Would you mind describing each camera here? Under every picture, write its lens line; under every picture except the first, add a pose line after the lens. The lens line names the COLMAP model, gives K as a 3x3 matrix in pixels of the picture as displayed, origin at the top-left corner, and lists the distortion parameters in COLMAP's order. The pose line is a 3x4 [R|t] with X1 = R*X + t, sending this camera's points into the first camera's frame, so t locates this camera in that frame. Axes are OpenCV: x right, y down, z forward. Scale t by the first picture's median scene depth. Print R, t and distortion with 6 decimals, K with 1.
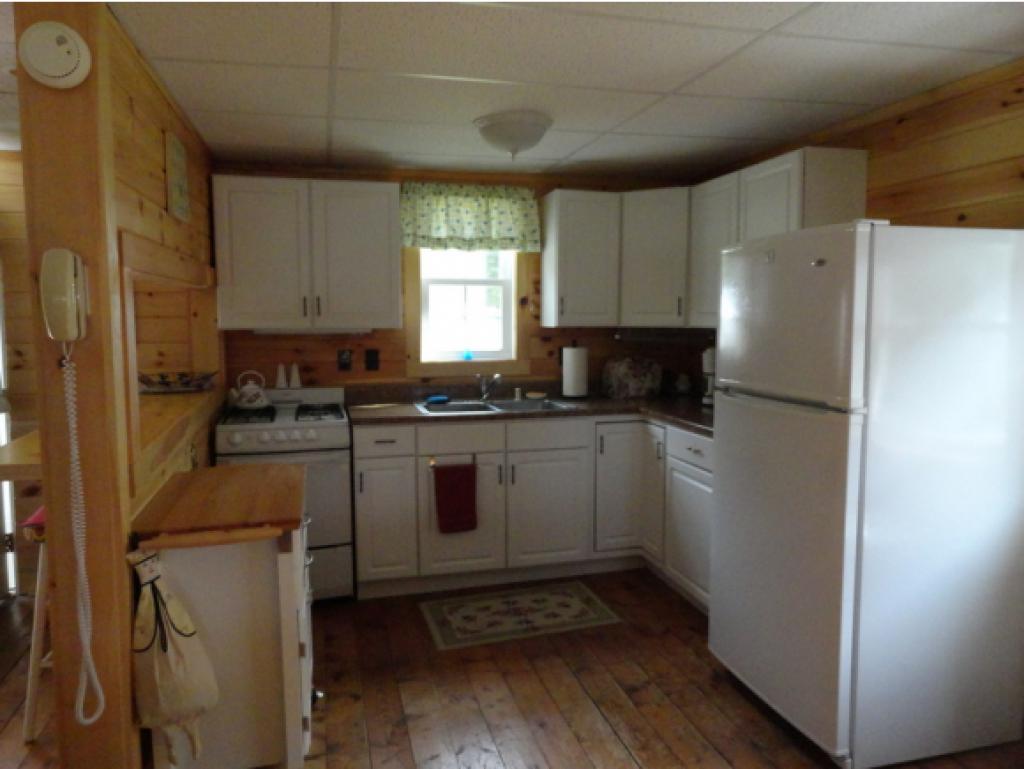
lens RADIAL K [[702.7, 0, 508.7], [0, 702.7, 386.4], [0, 0, 1]] dist [-0.004242, 0.006656]
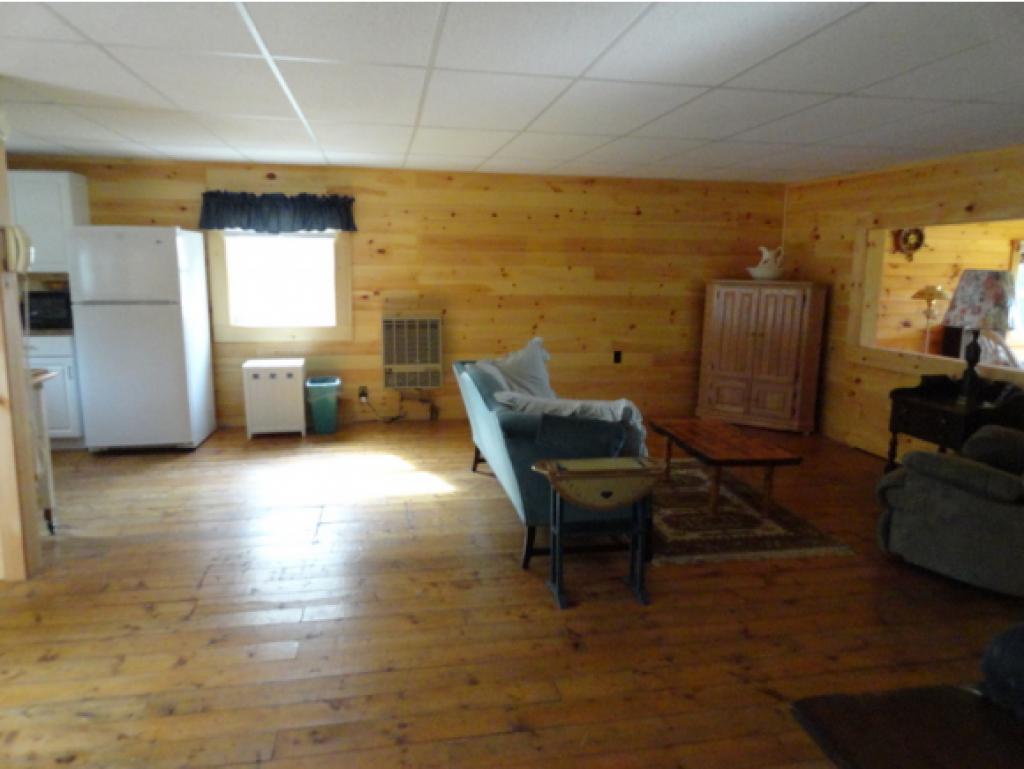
lens RADIAL K [[702.7, 0, 511.0], [0, 702.7, 382.7], [0, 0, 1]] dist [-0.004242, 0.006656]
pose [[0.089440, -0.154030, 0.984010, -1.091806], [0.095860, 0.984714, 0.145427, 0.036809], [-0.991368, 0.081320, 0.102838, -0.230541]]
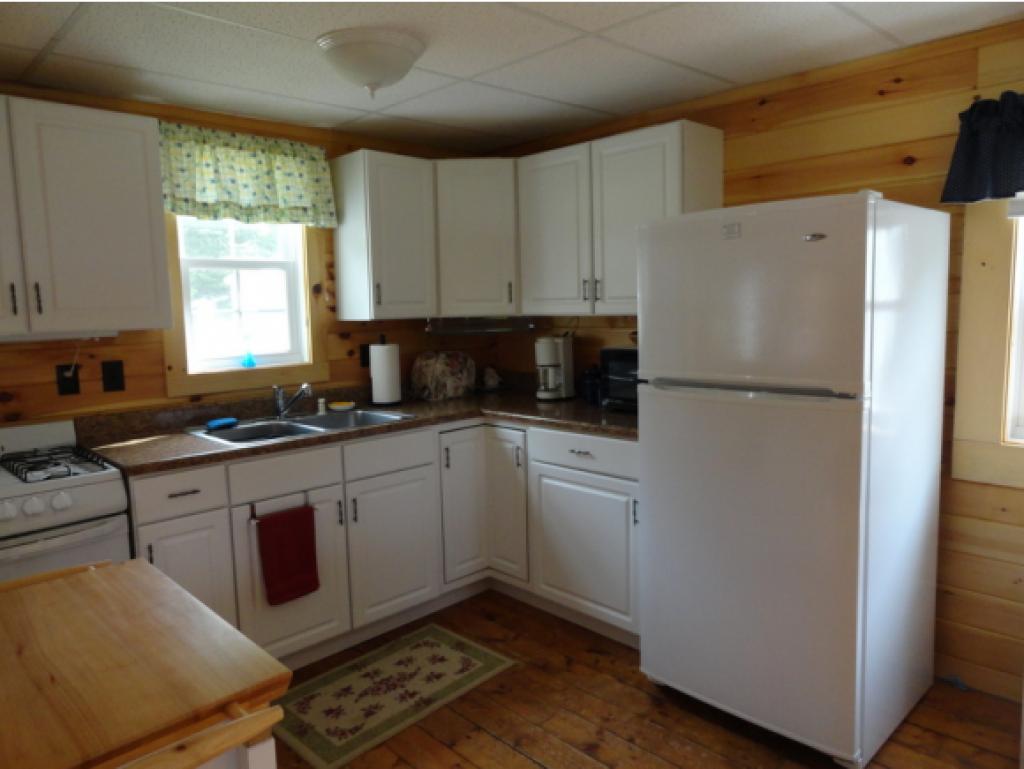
lens RADIAL K [[702.7, 0, 509.8], [0, 702.7, 384.9], [0, 0, 1]] dist [-0.004242, 0.006656]
pose [[0.871410, -0.075937, 0.484642, -0.212187], [0.071848, 0.997049, 0.027038, -0.022104], [-0.485265, 0.011259, 0.874295, 0.233253]]
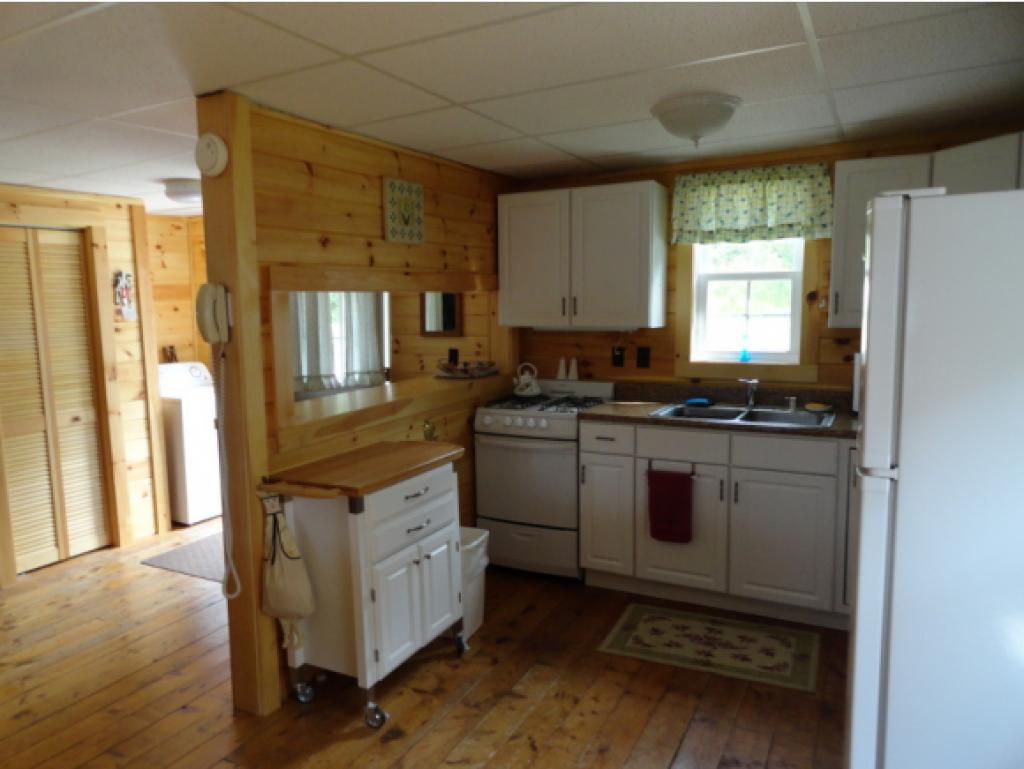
lens RADIAL K [[702.7, 0, 513.7], [0, 702.7, 384.6], [0, 0, 1]] dist [-0.004242, 0.006656]
pose [[0.734998, 0.069681, -0.674480, 0.394424], [-0.056319, 0.997542, 0.041684, -0.033855], [0.675727, 0.007348, 0.737116, 0.144351]]
